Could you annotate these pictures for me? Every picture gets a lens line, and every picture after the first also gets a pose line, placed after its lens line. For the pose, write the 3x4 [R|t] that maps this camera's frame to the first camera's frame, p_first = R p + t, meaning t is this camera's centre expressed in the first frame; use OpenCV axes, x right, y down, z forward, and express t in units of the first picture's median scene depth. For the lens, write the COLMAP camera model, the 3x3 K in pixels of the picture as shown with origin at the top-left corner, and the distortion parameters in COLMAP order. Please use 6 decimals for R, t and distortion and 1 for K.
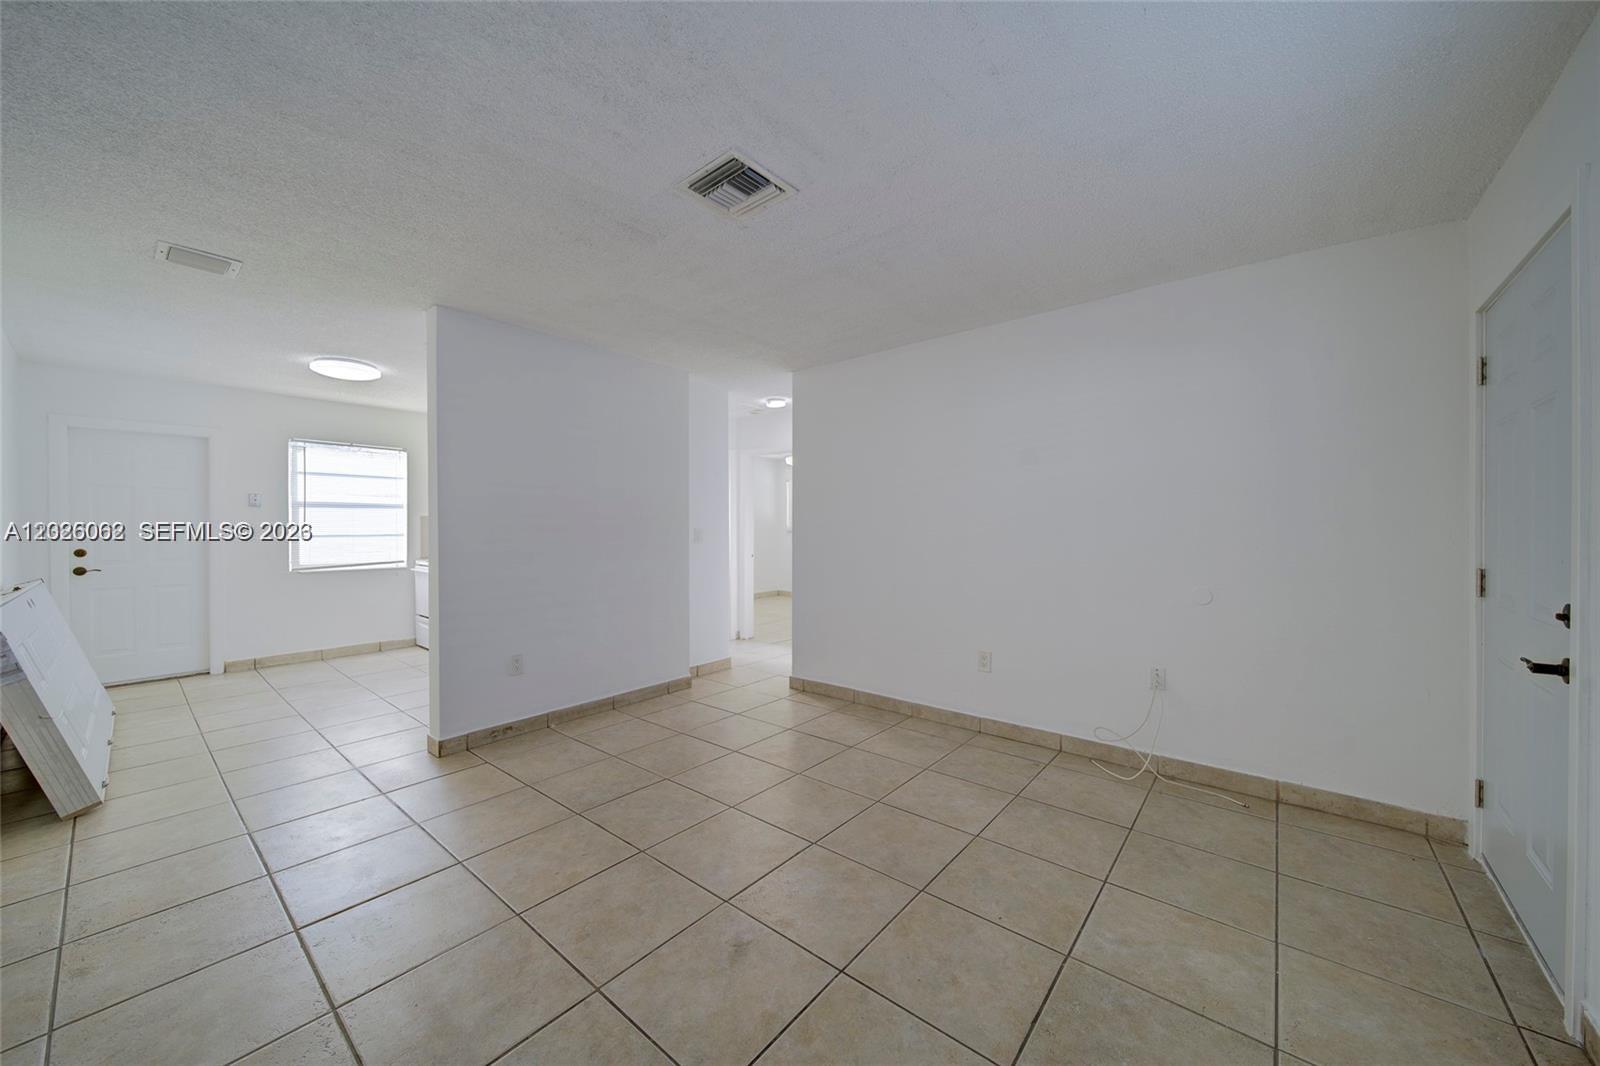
lens RADIAL K [[580.7, 0, 802.9], [0, 580.7, 526.2], [0, 0, 1]] dist [-0.003446, -0.000179]
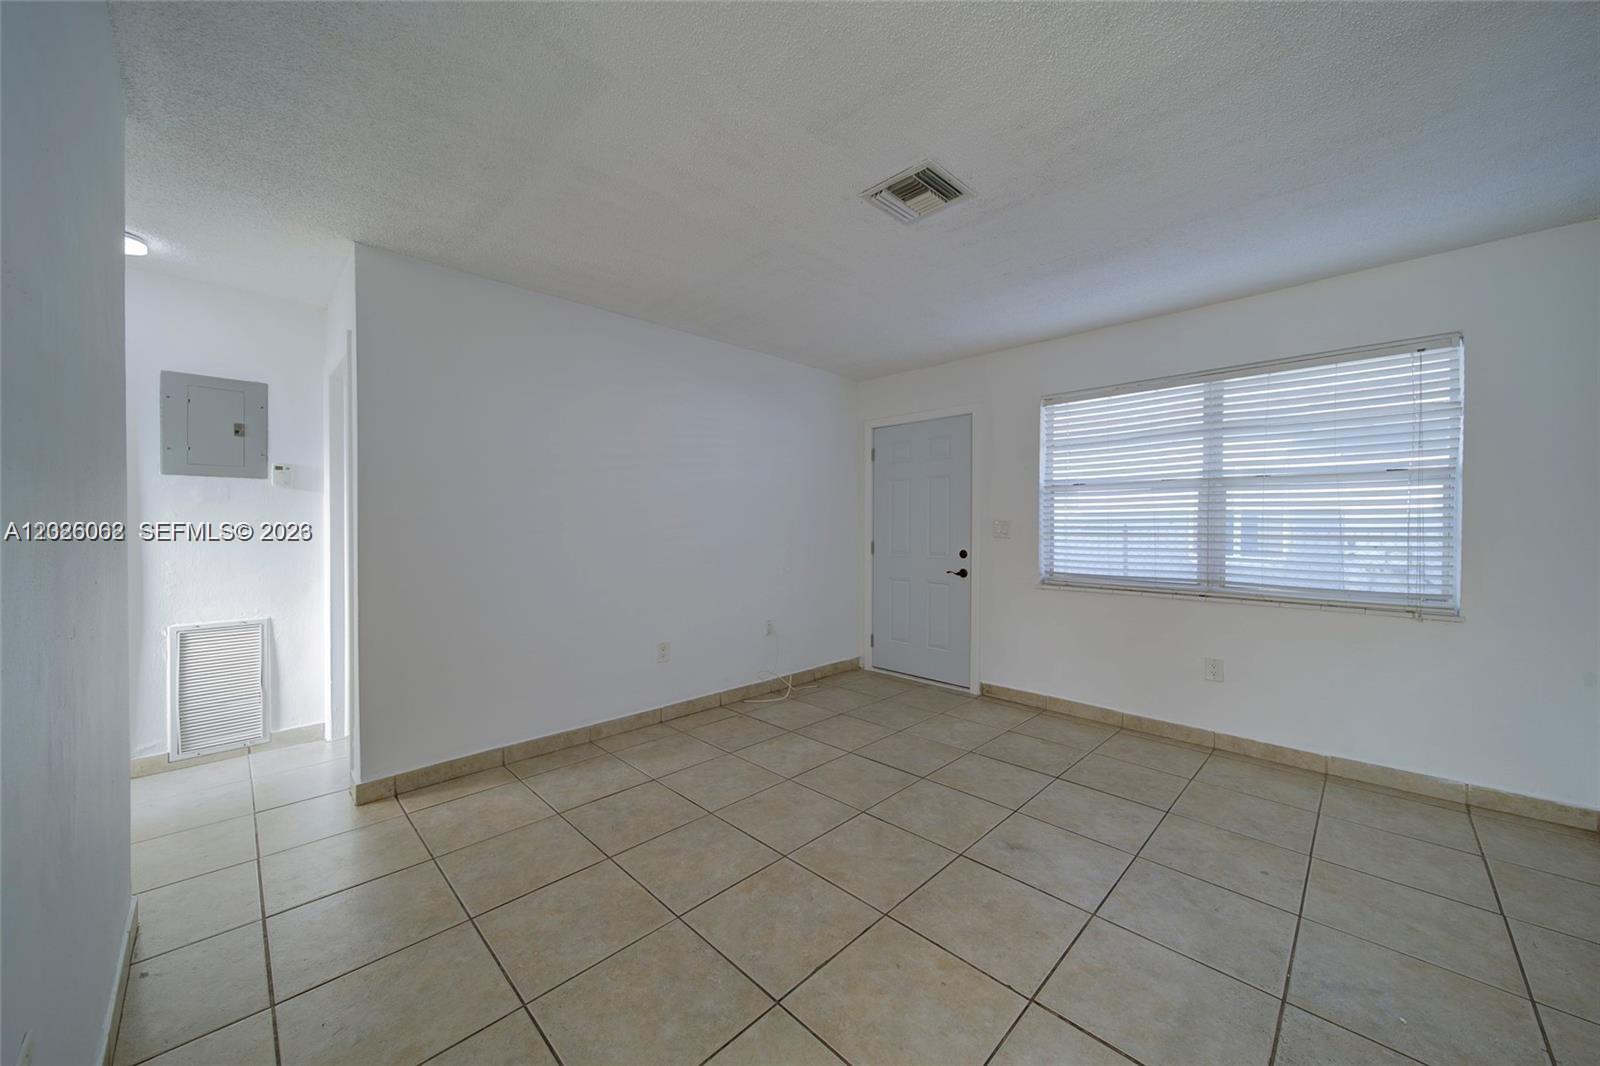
lens RADIAL K [[580.7, 0, 802.5], [0, 580.7, 533.4], [0, 0, 1]] dist [-0.003446, -0.000179]
pose [[0.089949, -0.017711, 0.995789, -0.790608], [-0.003047, 0.999832, 0.018058, -0.000321], [-0.995942, -0.004659, 0.089880, 0.747973]]
